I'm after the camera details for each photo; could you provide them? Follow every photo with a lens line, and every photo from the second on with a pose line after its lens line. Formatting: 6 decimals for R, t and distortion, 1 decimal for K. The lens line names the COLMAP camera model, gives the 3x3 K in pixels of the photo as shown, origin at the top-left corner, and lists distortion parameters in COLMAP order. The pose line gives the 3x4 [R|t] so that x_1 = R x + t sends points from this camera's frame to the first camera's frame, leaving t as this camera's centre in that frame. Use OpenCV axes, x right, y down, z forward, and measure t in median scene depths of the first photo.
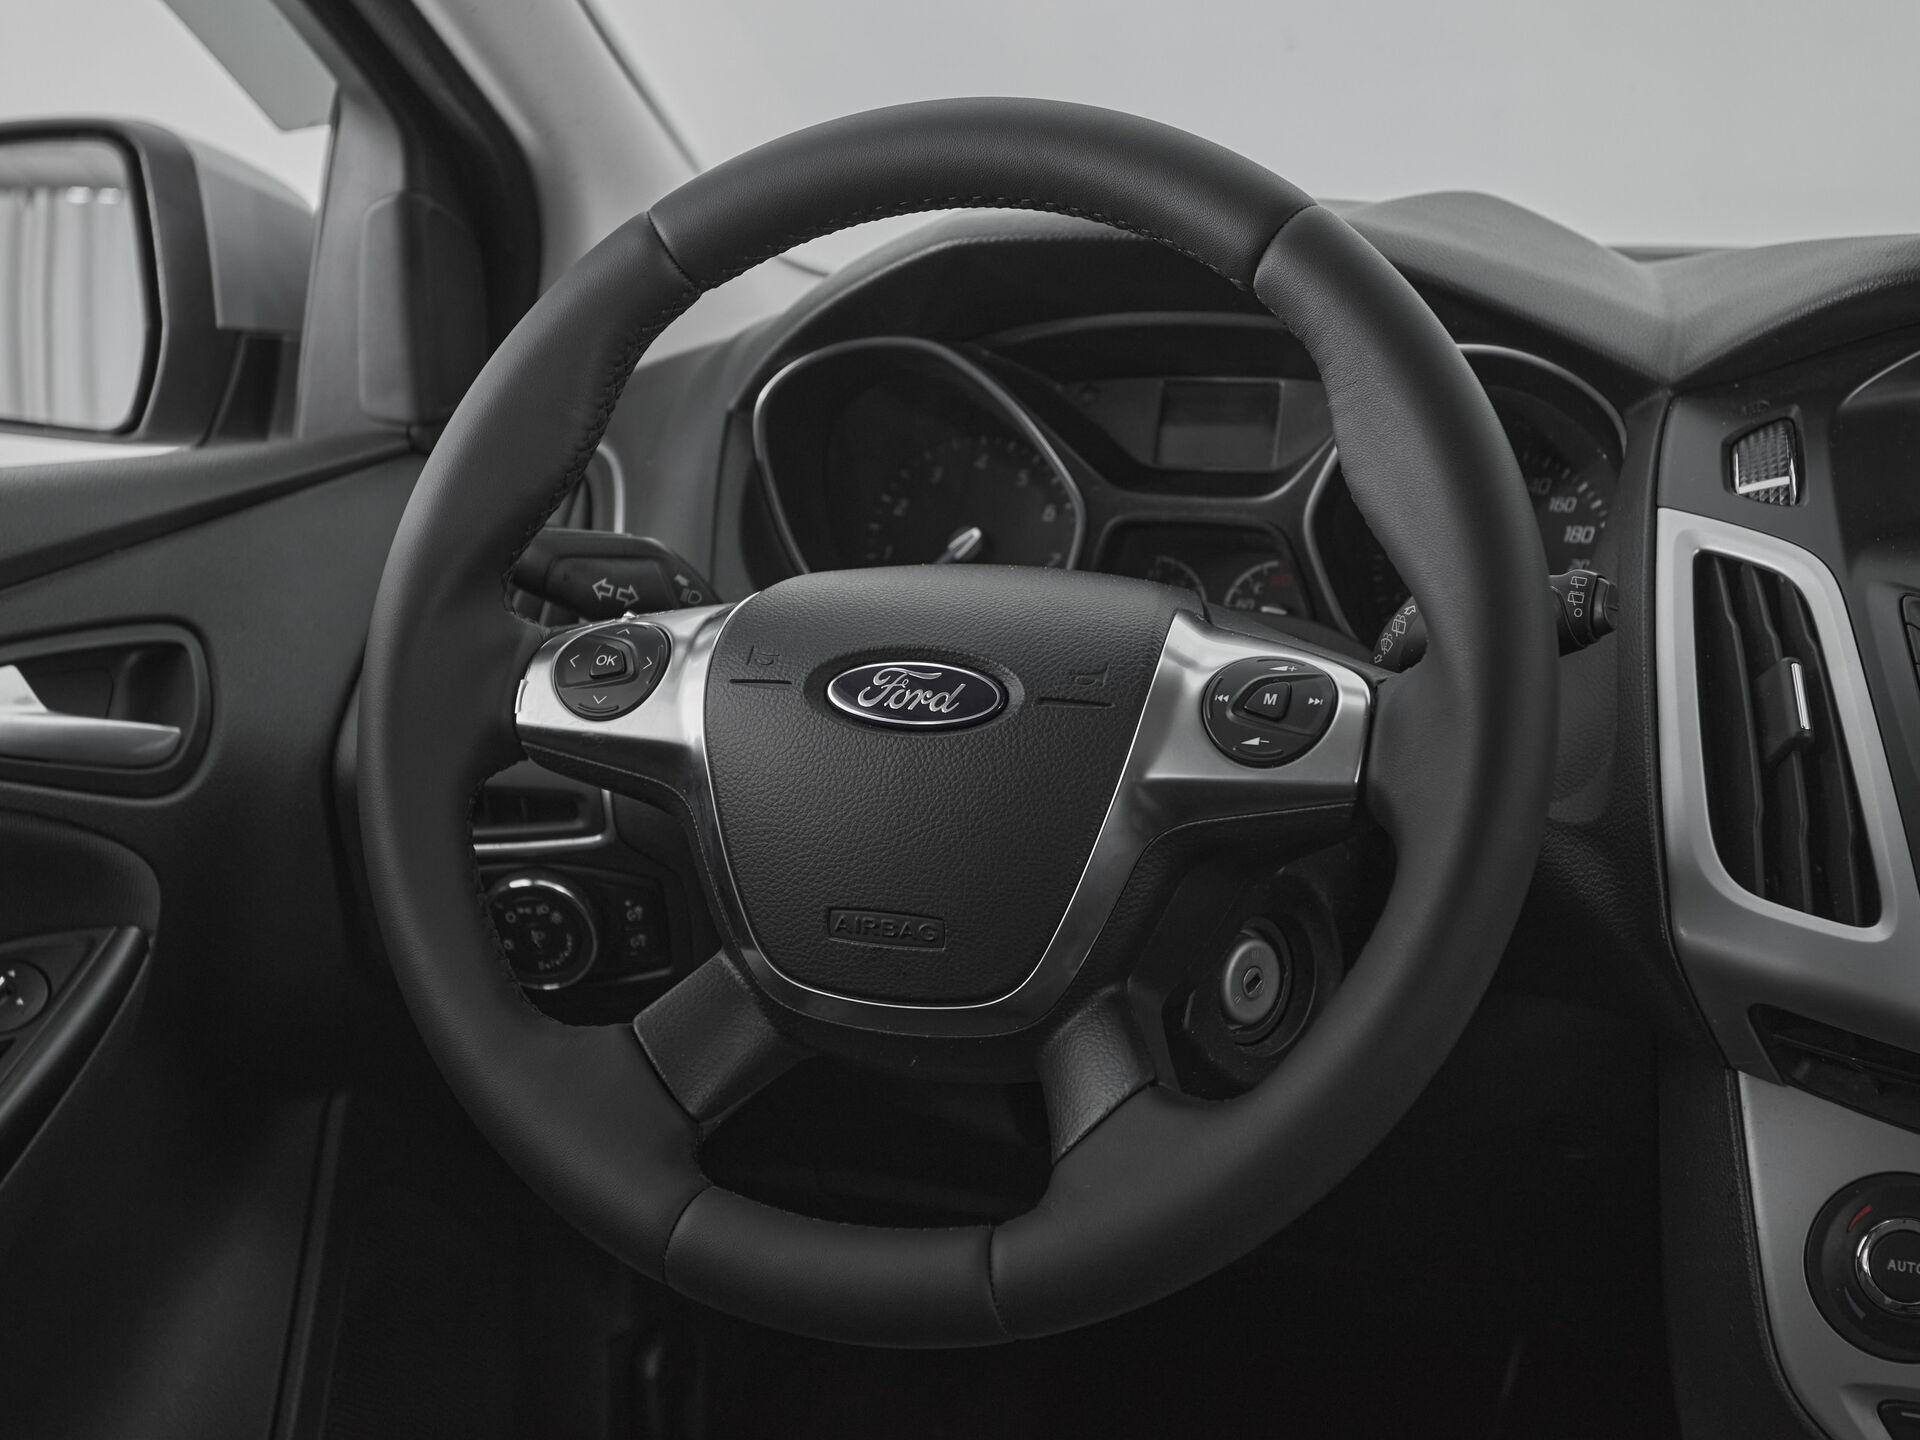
lens RADIAL K [[2717.2, 0, 908.7], [0, 2717.2, 686.4], [0, 0, 1]] dist [0.016338, 0.077450]
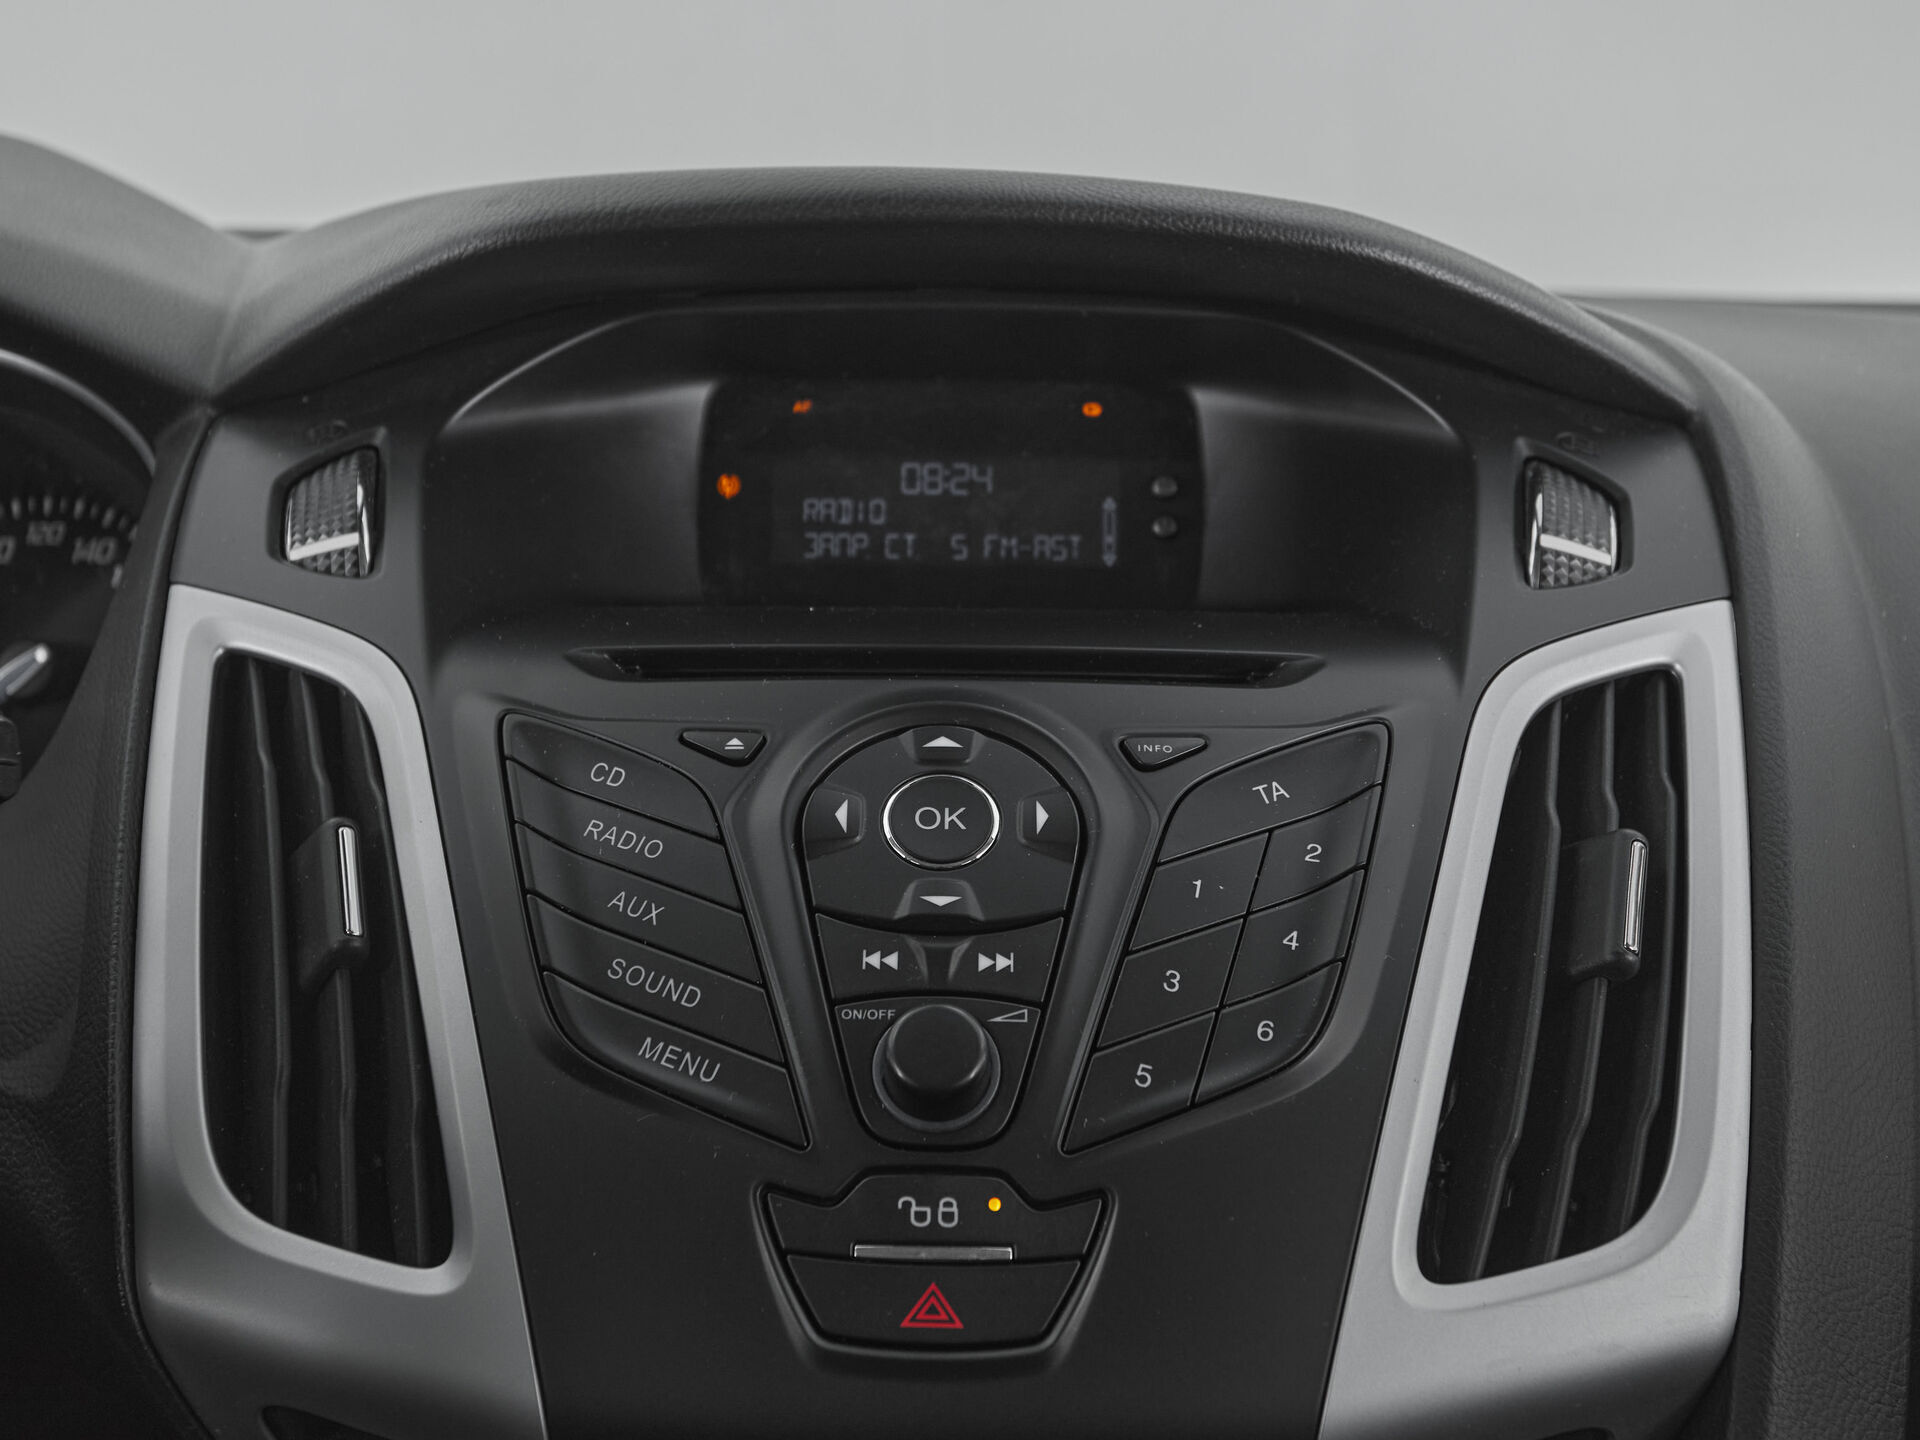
lens RADIAL K [[2436.2, 0, 960.0], [0, 2436.2, 720.0], [0, 0, 1]] dist [-0.008618, -0.018287]
pose [[0.922550, -0.047410, 0.382954, 0.229360], [0.047676, 0.998824, 0.008800, -0.029958], [-0.382921, 0.010140, 0.923726, 0.399945]]
